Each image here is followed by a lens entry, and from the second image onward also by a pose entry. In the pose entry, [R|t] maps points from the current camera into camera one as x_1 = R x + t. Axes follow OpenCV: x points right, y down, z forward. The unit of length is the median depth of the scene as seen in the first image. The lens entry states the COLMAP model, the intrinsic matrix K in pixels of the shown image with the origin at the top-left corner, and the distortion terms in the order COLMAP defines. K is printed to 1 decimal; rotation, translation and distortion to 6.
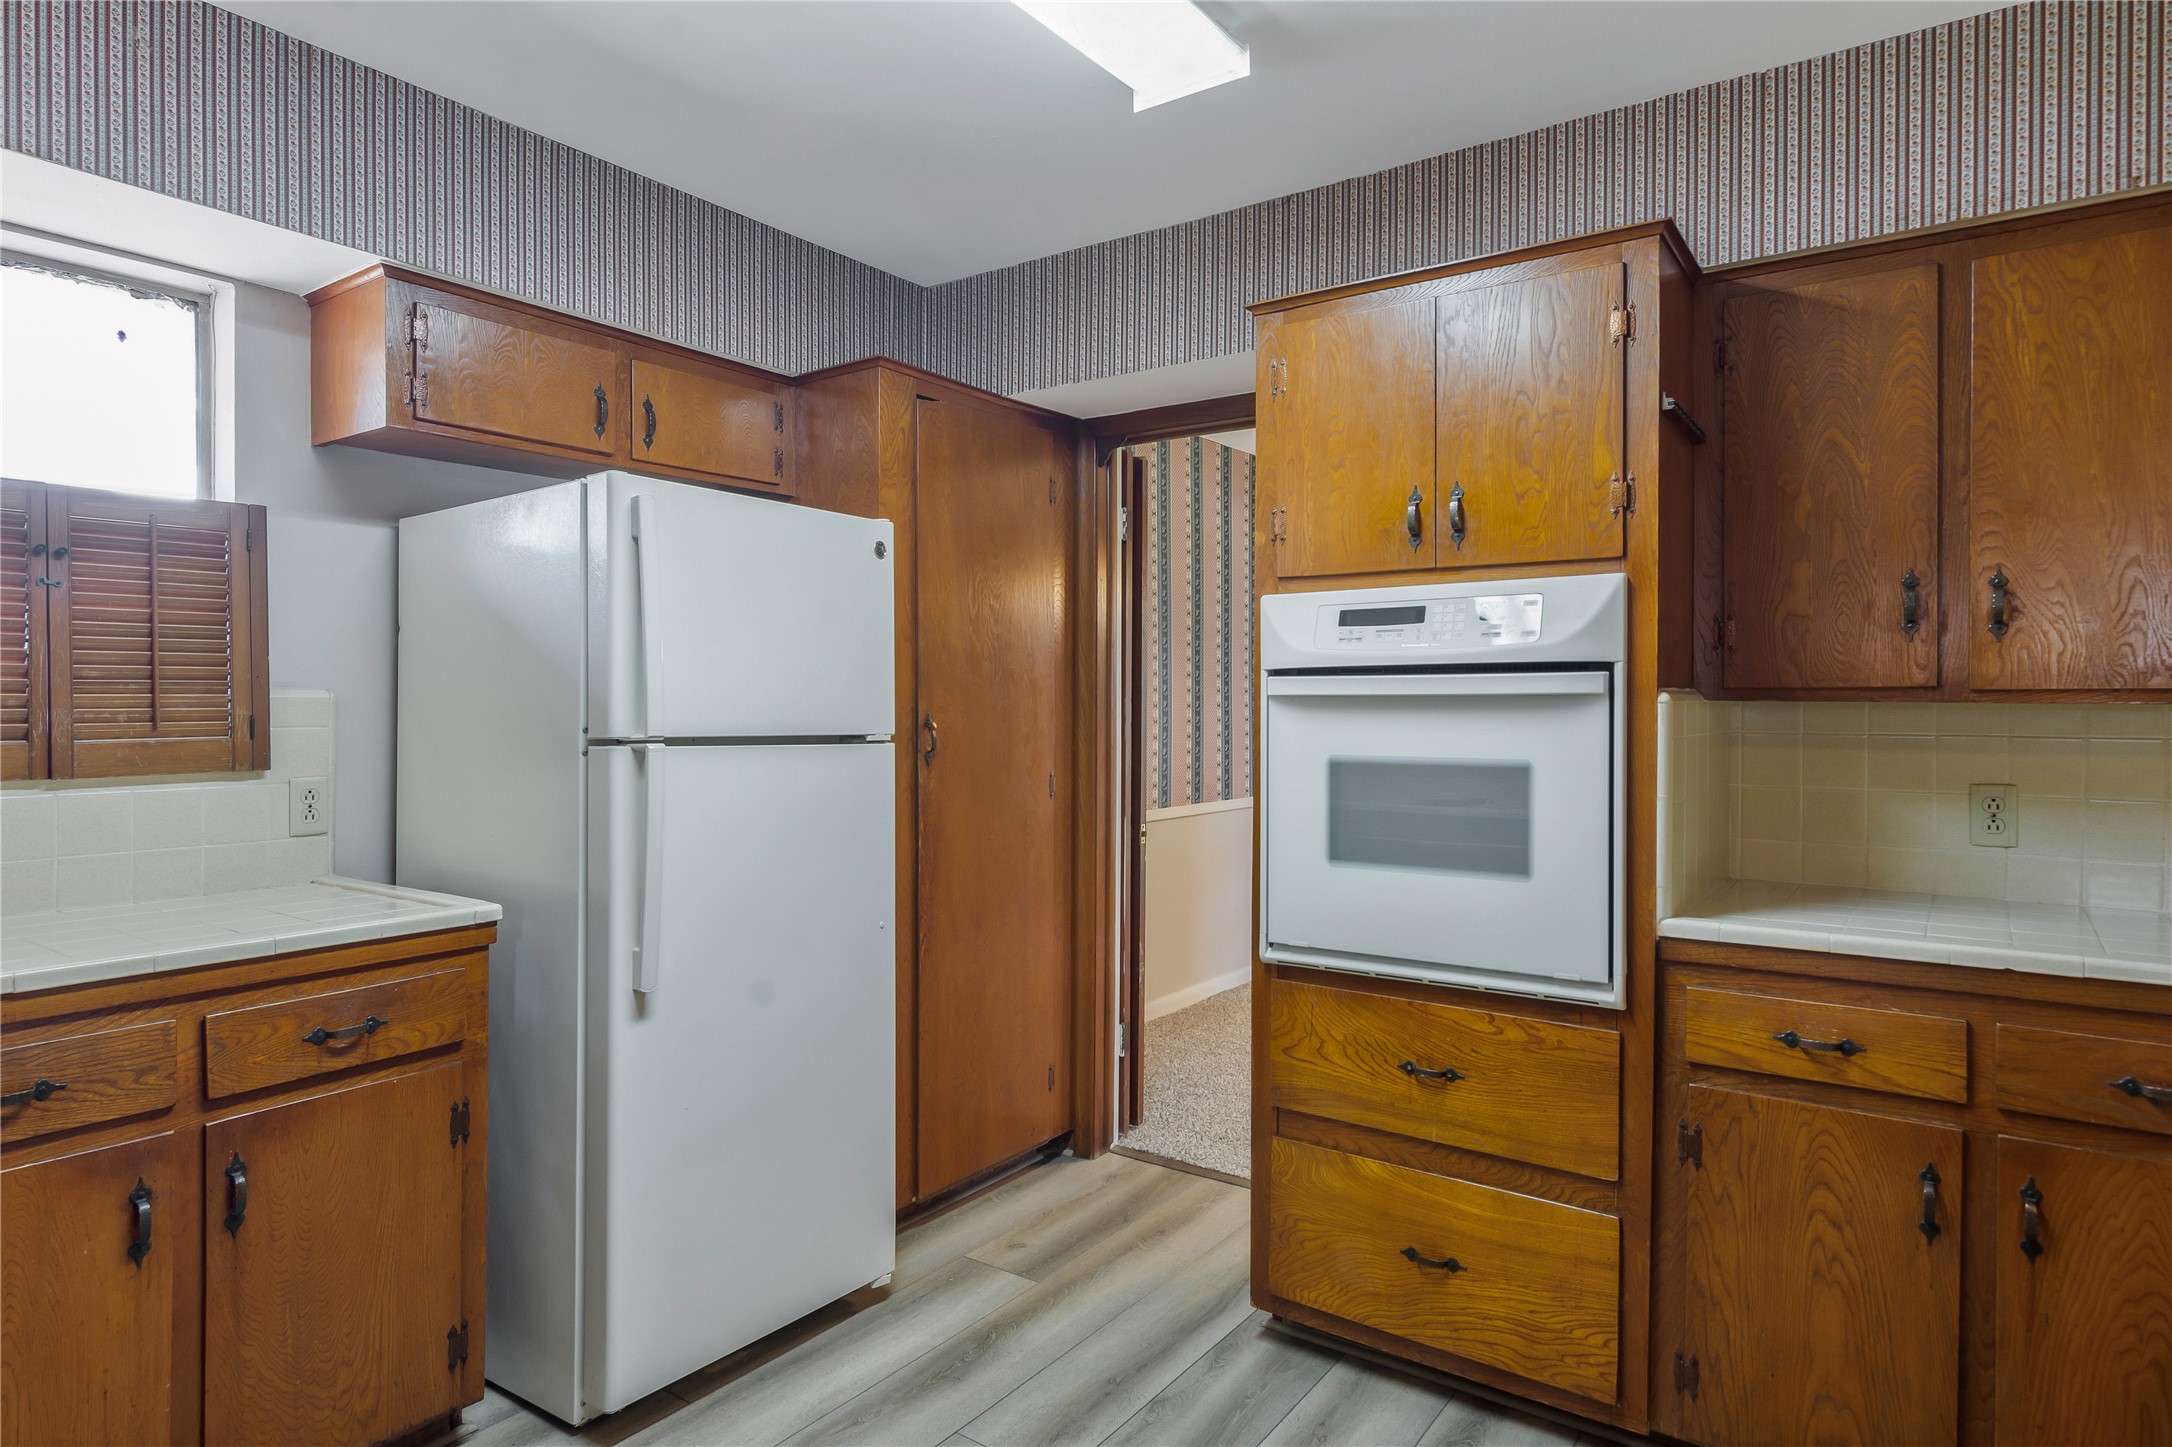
lens RADIAL K [[1211.0, 0, 1081.0], [0, 1211.0, 715.1], [0, 0, 1]] dist [-0.008598, 0.002981]
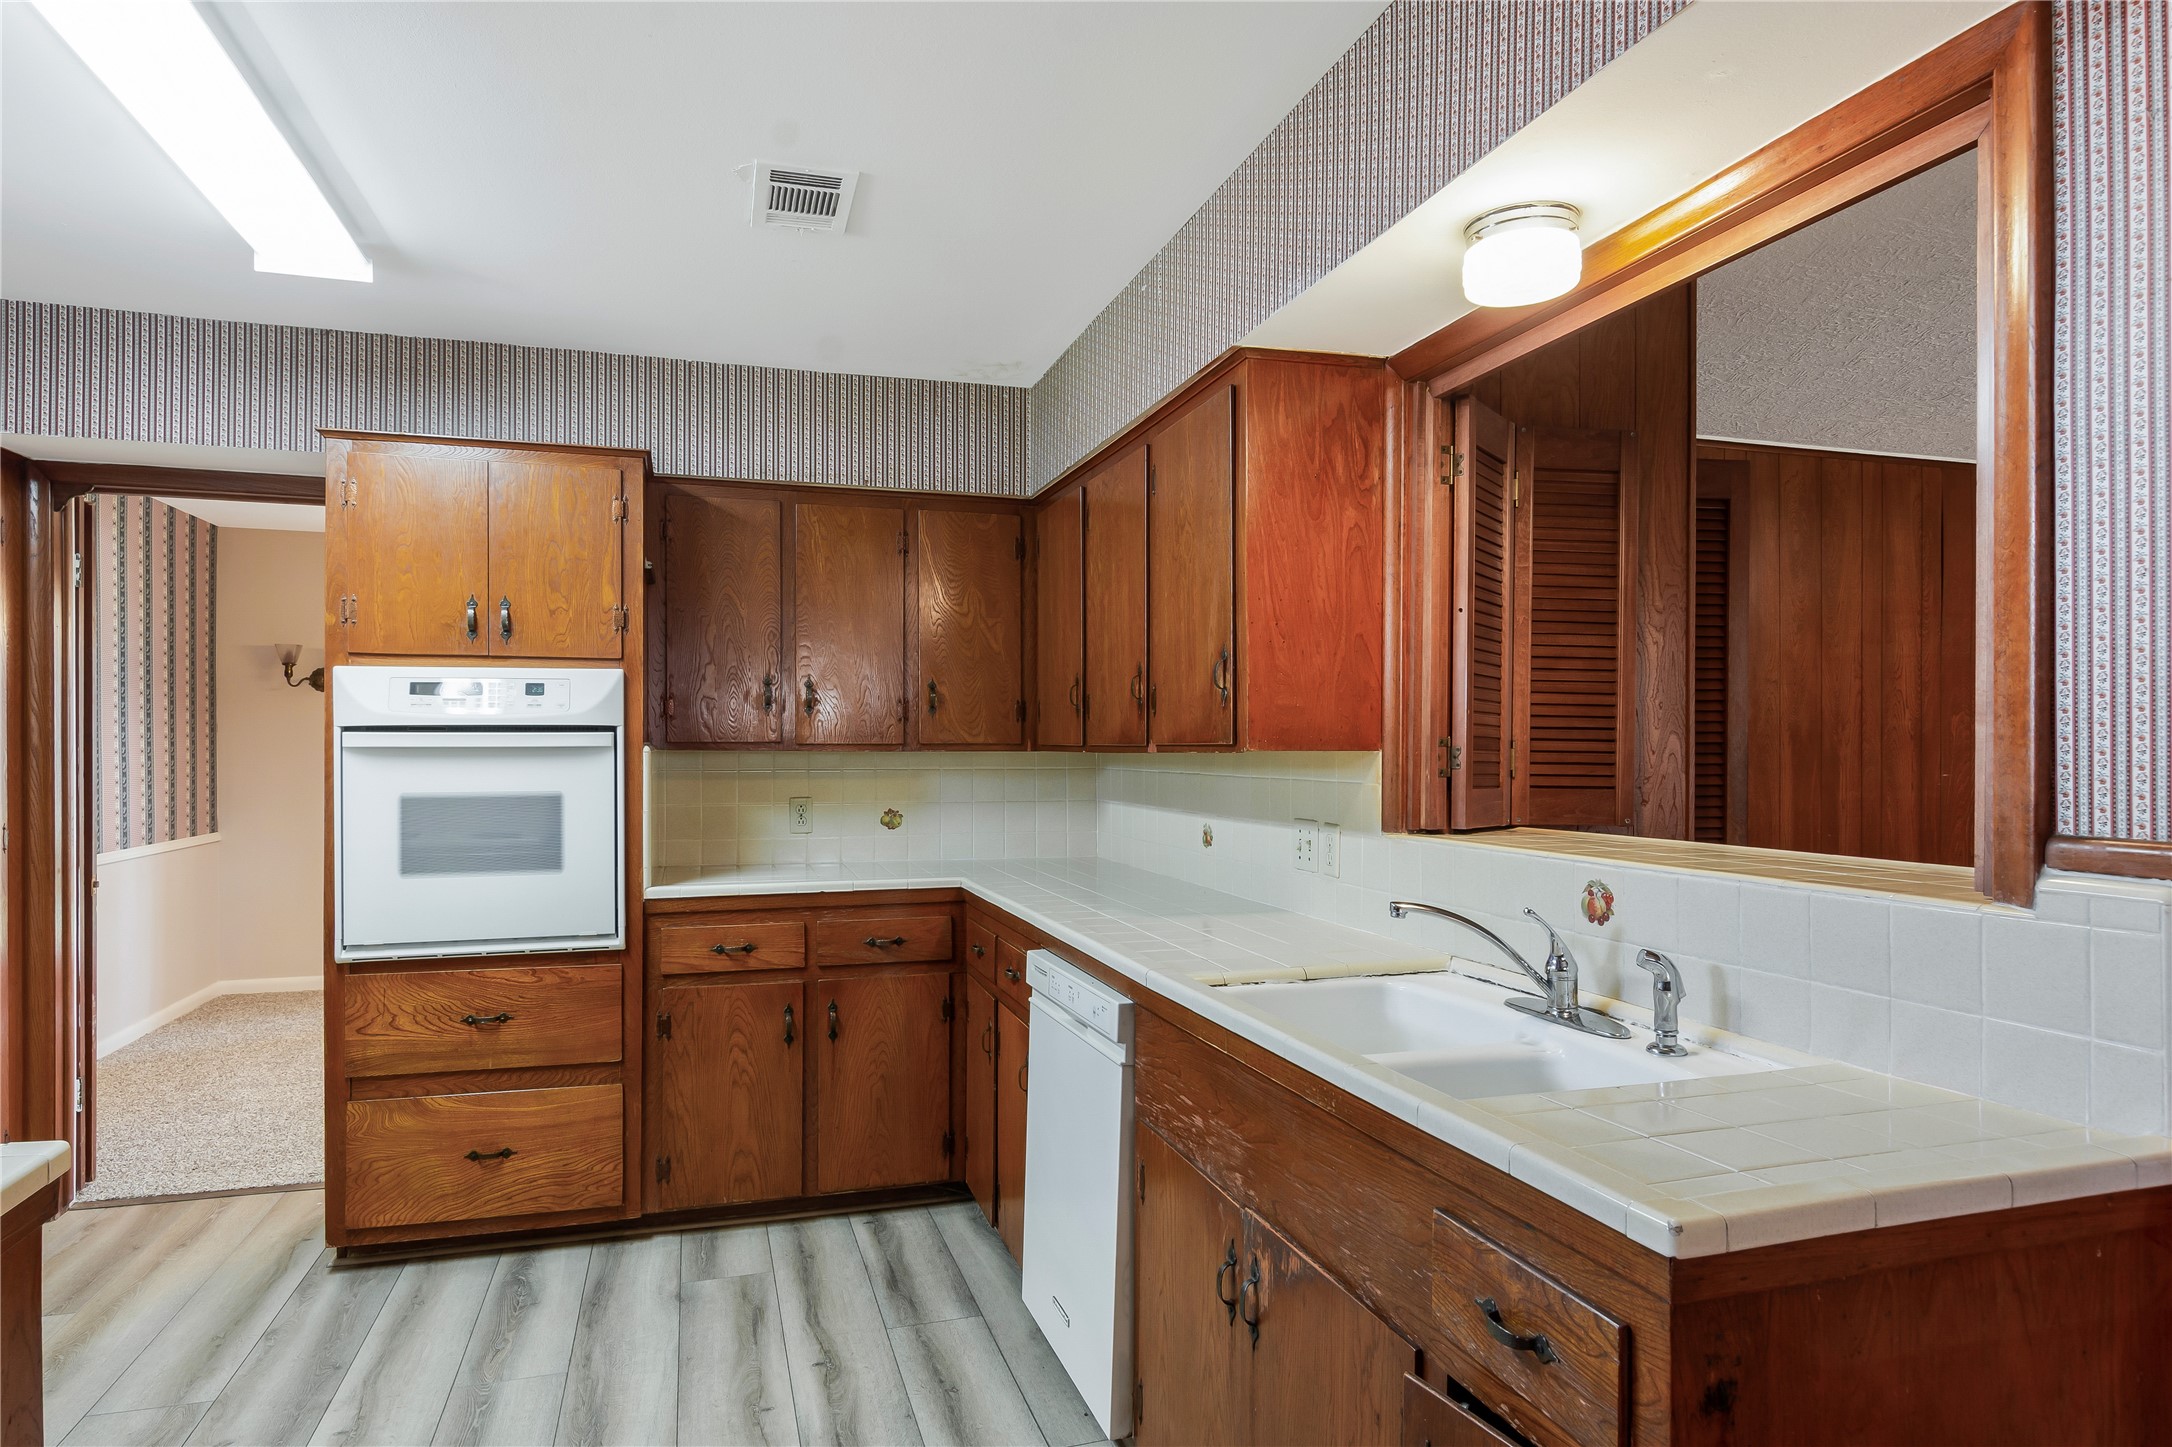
lens RADIAL K [[1211.0, 0, 1082.3], [0, 1211.0, 736.0], [0, 0, 1]] dist [-0.008598, 0.002981]
pose [[0.590757, 0.005247, 0.806832, -0.441055], [0.008832, 0.999877, -0.012969, -0.005558], [-0.806801, 0.014788, 0.590638, -0.384715]]
